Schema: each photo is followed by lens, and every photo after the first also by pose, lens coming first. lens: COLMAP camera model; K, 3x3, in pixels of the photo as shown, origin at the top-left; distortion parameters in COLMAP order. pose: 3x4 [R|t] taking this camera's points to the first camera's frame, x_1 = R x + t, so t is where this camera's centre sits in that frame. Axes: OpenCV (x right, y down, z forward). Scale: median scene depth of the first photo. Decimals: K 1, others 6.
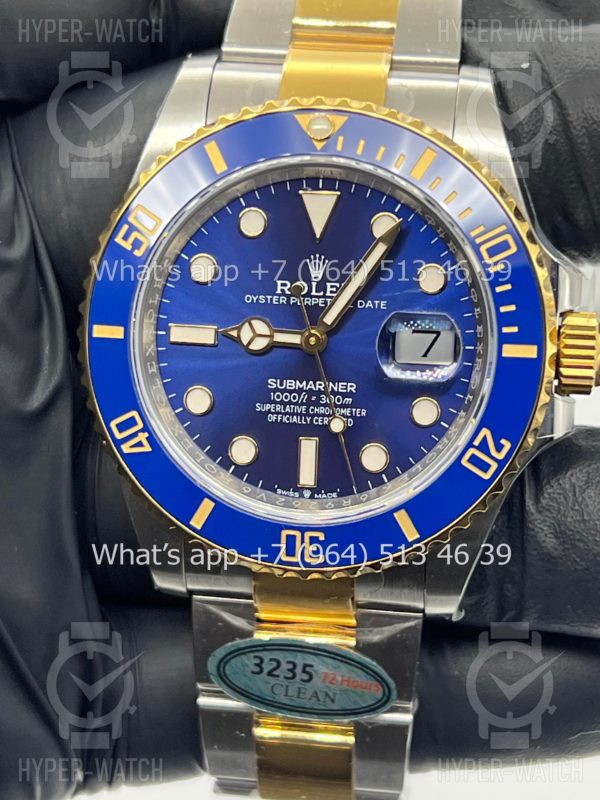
lens RADIAL K [[1815.0, 0, 287.1], [0, 1815.0, 400.6], [0, 0, 1]] dist [0.134099, 0.069245]
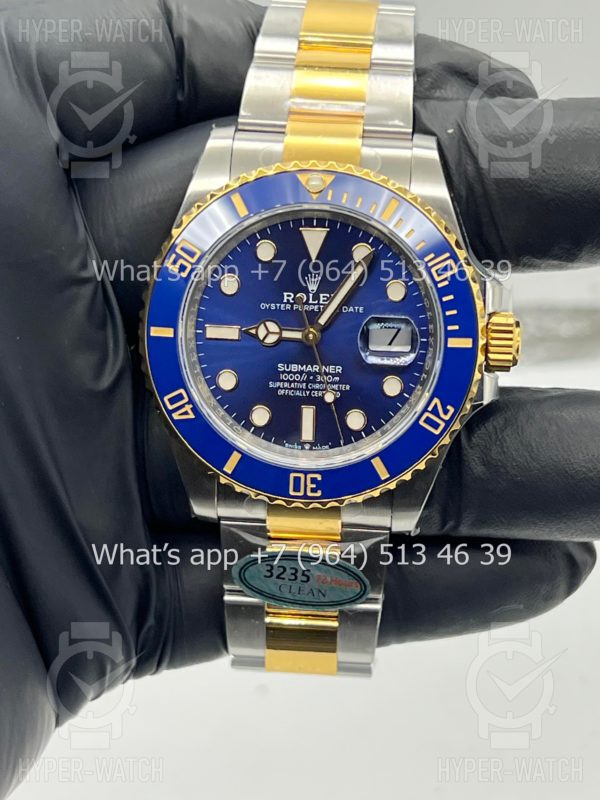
lens RADIAL K [[1764.0, 0, 281.1], [0, 1764.0, 398.7], [0, 0, 1]] dist [0.049065, 0.138934]
pose [[0.998378, -0.016597, 0.054461, -0.081954], [0.014456, 0.999116, 0.039466, -0.038712], [-0.055068, -0.038615, 0.997736, -0.340219]]
